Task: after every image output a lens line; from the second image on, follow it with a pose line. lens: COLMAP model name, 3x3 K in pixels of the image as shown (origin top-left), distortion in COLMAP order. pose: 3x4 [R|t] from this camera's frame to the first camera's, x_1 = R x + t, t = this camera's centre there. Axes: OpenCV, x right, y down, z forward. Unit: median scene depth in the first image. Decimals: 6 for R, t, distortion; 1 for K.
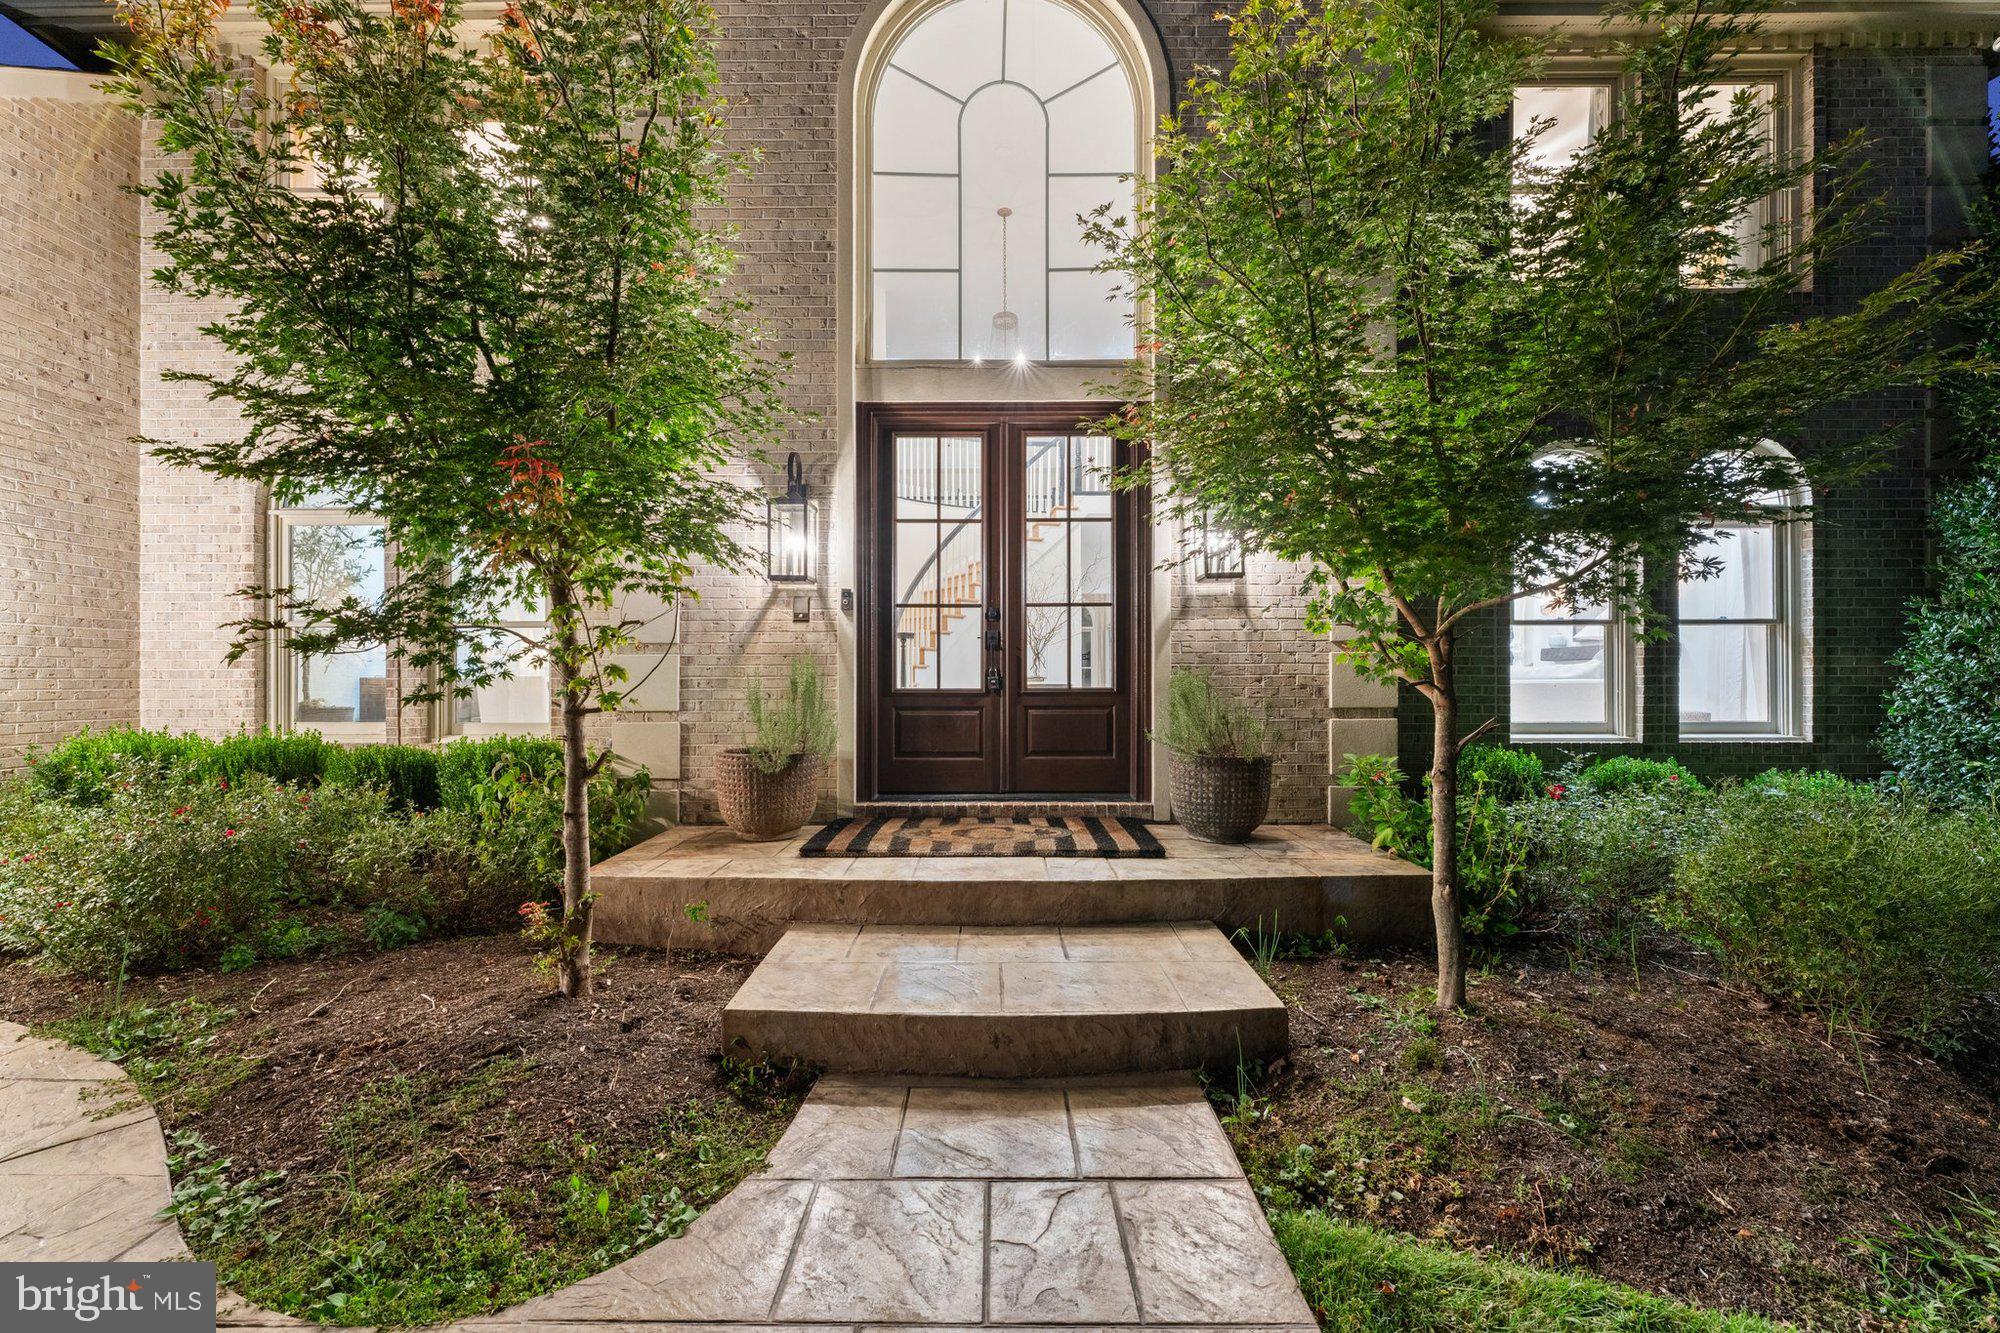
lens RADIAL K [[804.8, 0, 1023.2], [0, 804.8, 673.8], [0, 0, 1]] dist [0.000701, 0.000107]
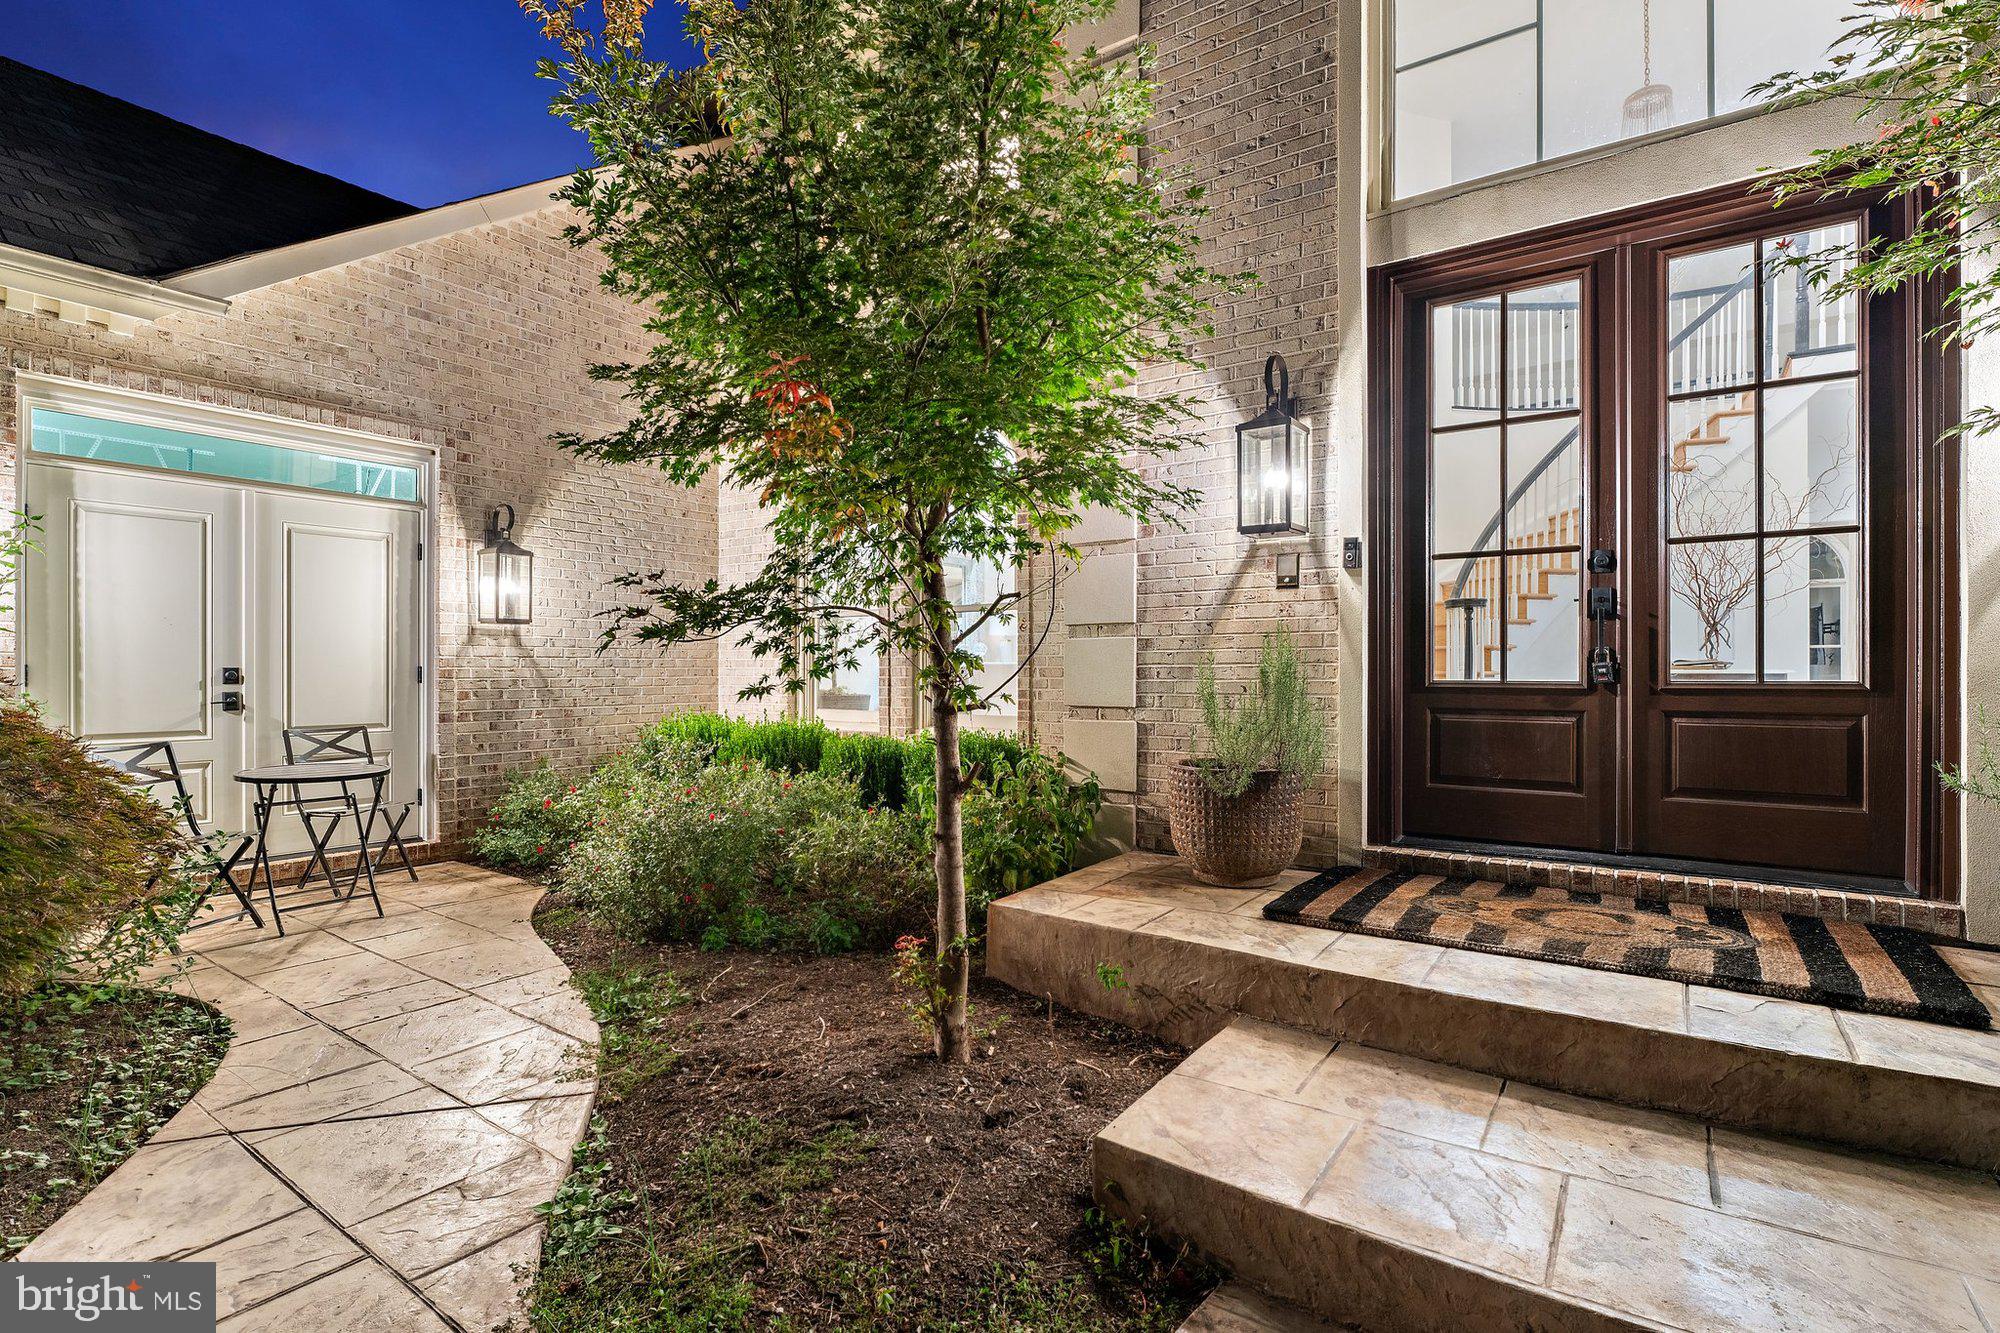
lens RADIAL K [[963.3, 0, 1000.0], [0, 963.3, 666.5], [0, 0, 1]] dist [-0.006857, 0.000098]
pose [[0.800940, -0.001282, -0.598744, 0.042018], [0.006090, 0.999963, 0.006006, -0.000738], [0.598714, -0.008457, 0.800918, 0.173296]]
